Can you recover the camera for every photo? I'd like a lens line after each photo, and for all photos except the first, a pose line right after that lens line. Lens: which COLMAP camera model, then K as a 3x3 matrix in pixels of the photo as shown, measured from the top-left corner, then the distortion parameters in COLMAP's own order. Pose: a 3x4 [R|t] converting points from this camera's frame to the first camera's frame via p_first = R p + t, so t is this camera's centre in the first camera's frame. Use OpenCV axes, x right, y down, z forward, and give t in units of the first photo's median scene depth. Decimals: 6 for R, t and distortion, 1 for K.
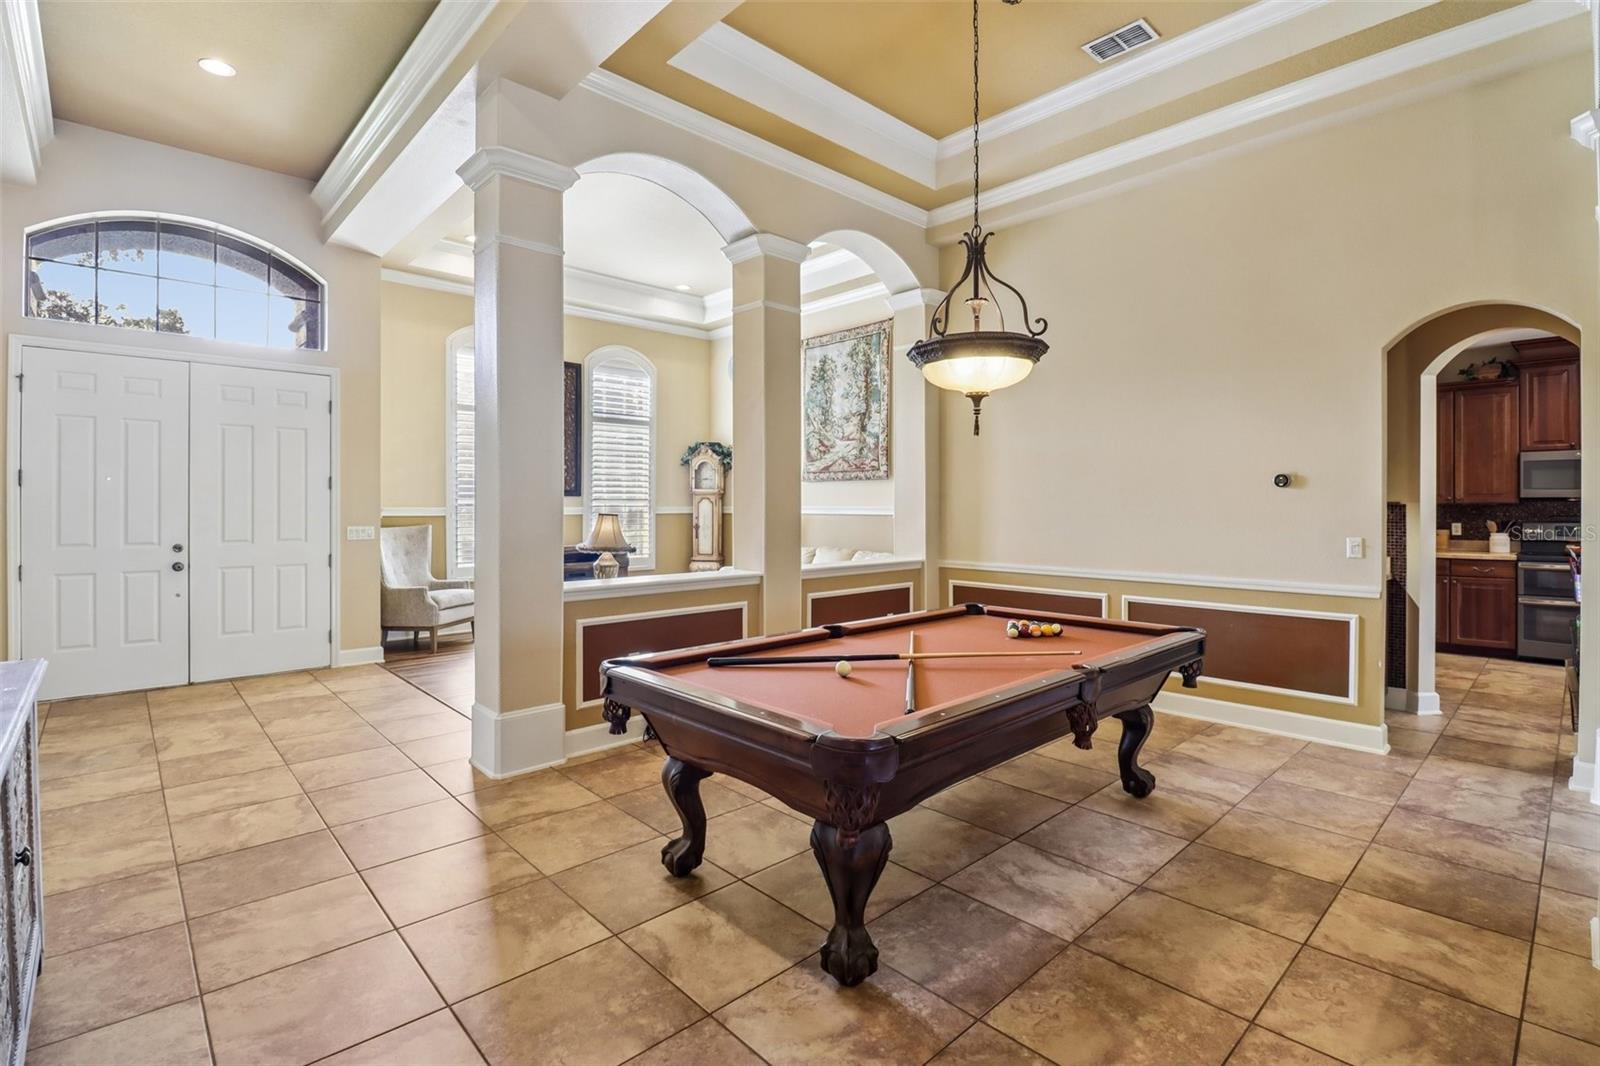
lens RADIAL K [[745.1, 0, 804.2], [0, 745.1, 504.2], [0, 0, 1]] dist [0.013205, -0.020653]
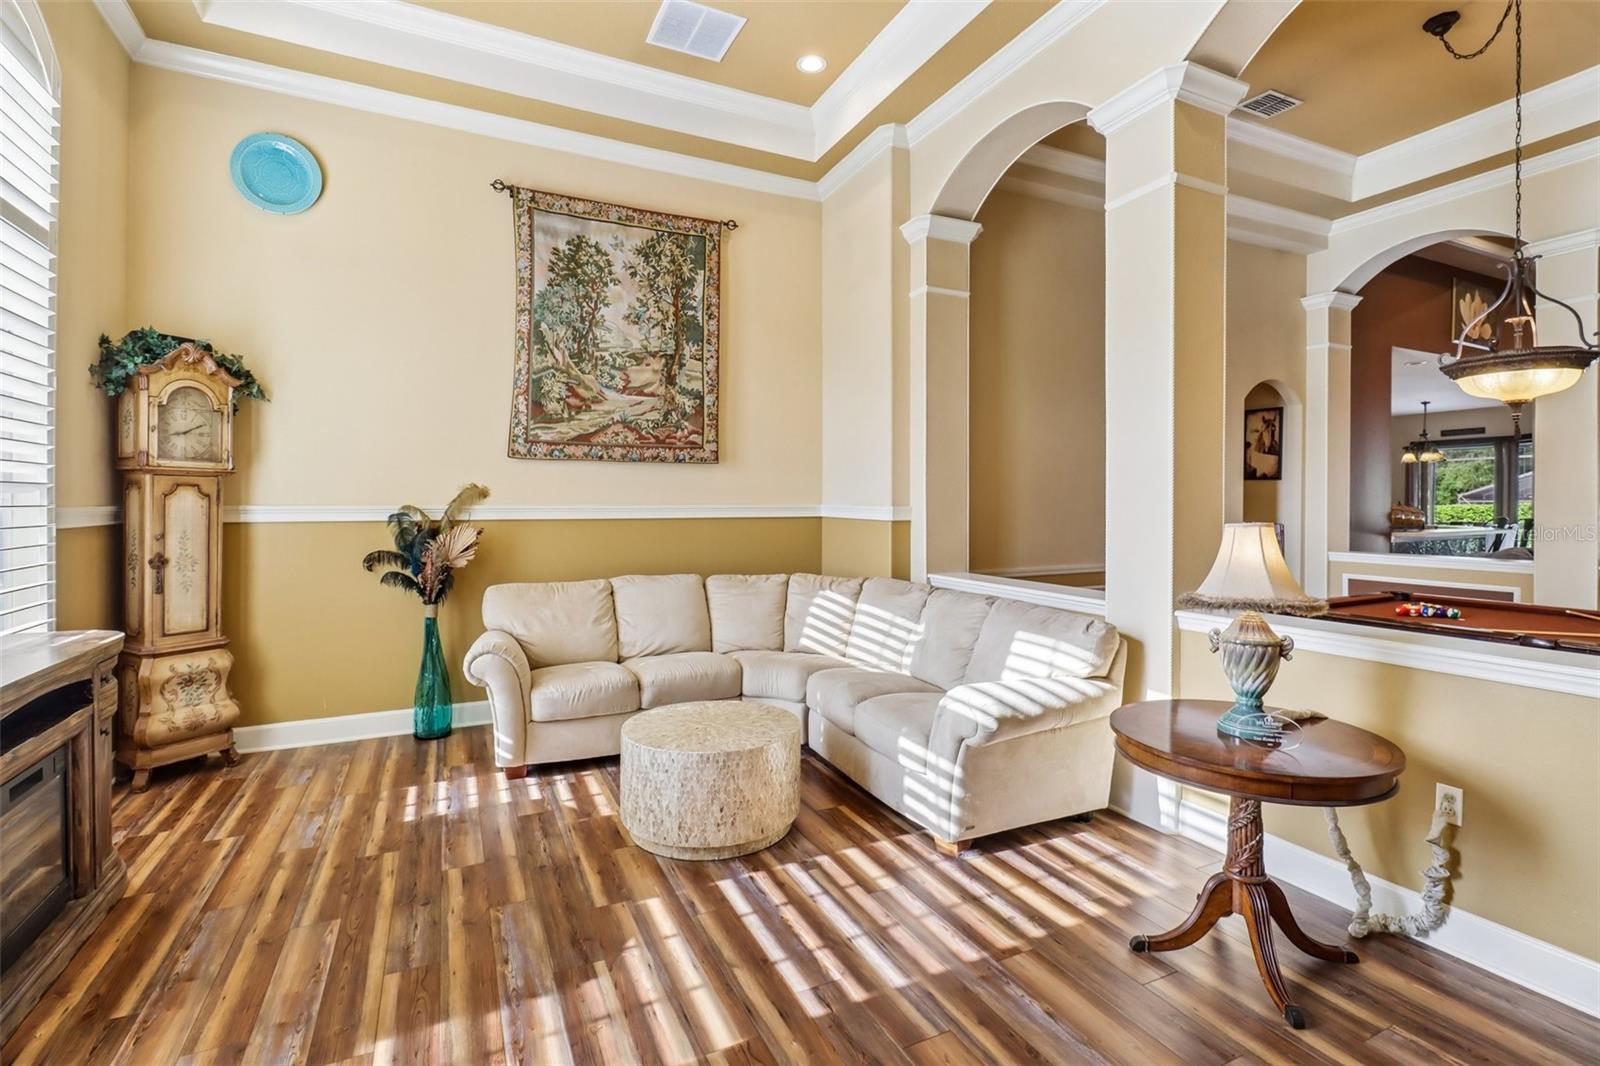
lens RADIAL K [[745.1, 0, 804.2], [0, 745.1, 504.2], [0, 0, 1]] dist [0.013205, -0.020653]
pose [[0.302837, 0.004198, 0.953033, -0.482467], [0.002513, 0.999983, -0.005203, 0.005655], [-0.953039, 0.003970, 0.302821, 0.711241]]
